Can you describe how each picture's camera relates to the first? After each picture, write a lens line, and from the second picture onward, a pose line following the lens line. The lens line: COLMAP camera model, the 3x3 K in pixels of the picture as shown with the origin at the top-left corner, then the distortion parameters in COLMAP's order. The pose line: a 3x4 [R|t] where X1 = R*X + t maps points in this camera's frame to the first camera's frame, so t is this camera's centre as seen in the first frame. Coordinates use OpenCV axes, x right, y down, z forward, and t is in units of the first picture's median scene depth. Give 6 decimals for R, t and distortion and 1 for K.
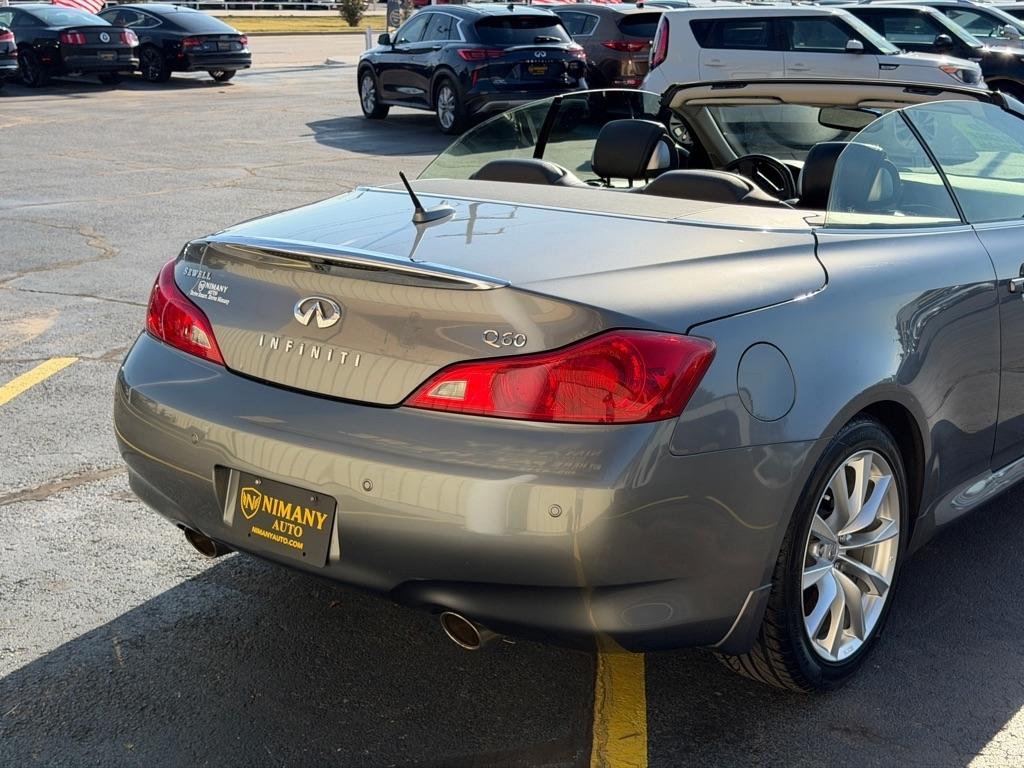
lens RADIAL K [[1530.1, 0, 514.1], [0, 1530.1, 403.2], [0, 0, 1]] dist [0.203600, -0.486723]
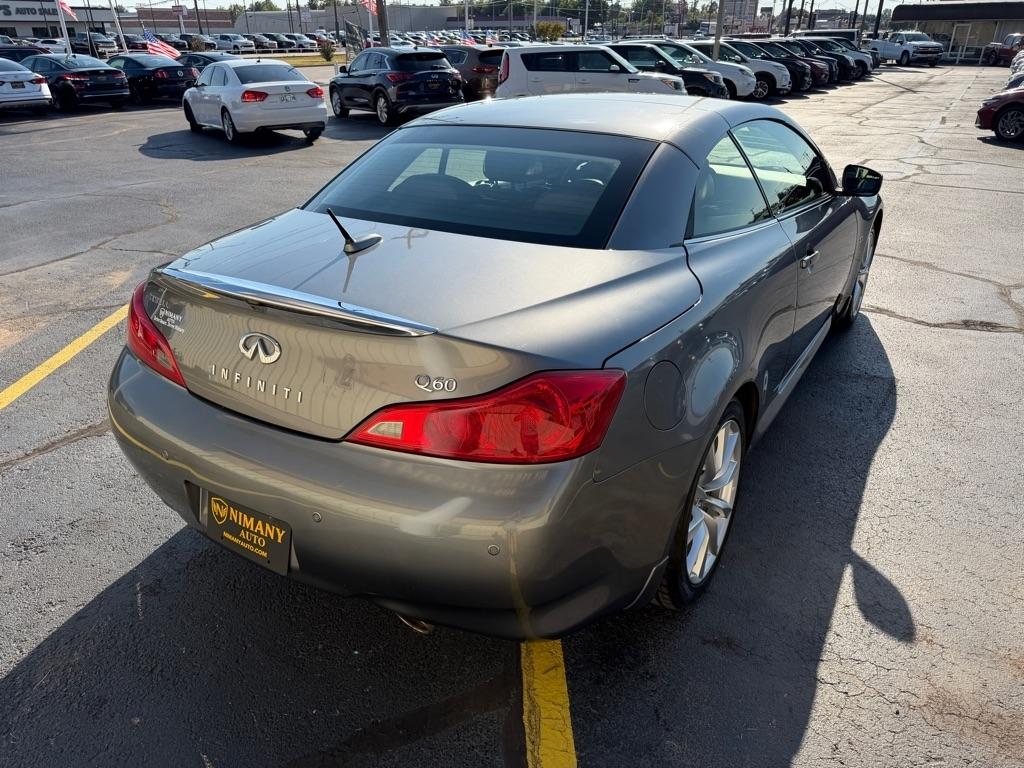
lens RADIAL K [[780.0, 0, 497.8], [0, 780.0, 405.6], [0, 0, 1]] dist [0.002764, -0.003096]
pose [[0.995444, -0.056927, 0.076486, -0.003502], [0.042290, 0.982587, 0.180927, -0.088790], [-0.085453, -0.176868, 0.980518, 0.341753]]
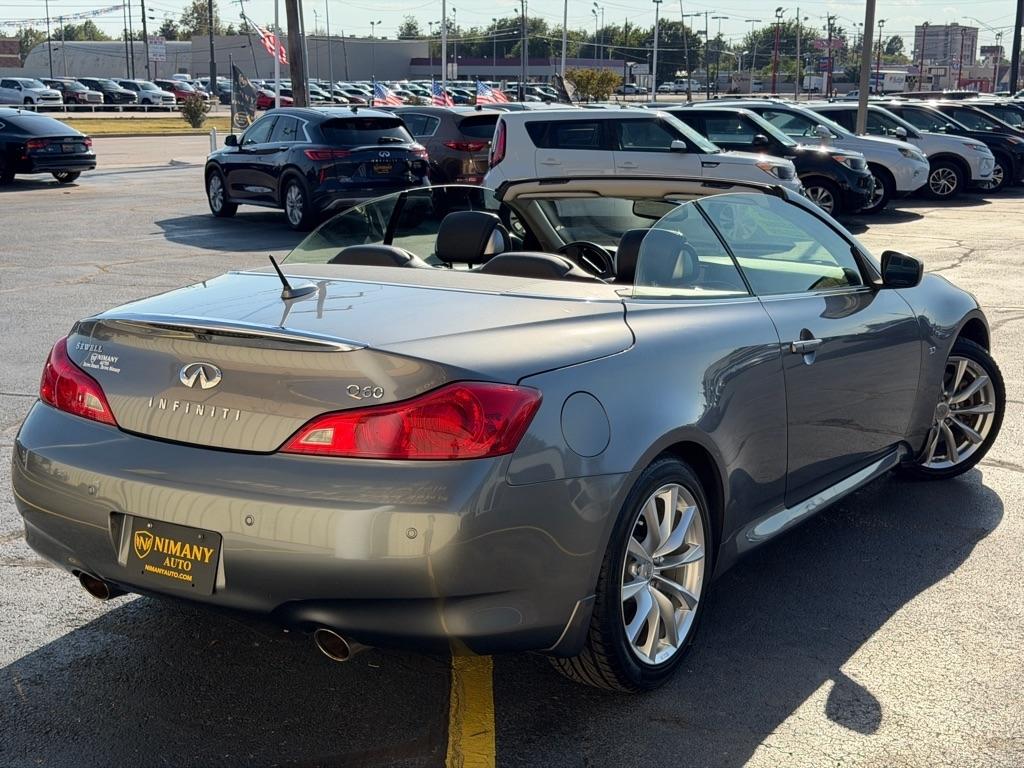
lens RADIAL K [[1530.1, 0, 514.1], [0, 1530.1, 403.2], [0, 0, 1]] dist [0.203600, -0.486723]
pose [[0.994963, -0.025043, 0.097063, -0.005071], [0.030942, 0.997733, -0.059759, 0.030346], [-0.095347, 0.062462, 0.993483, -0.139820]]
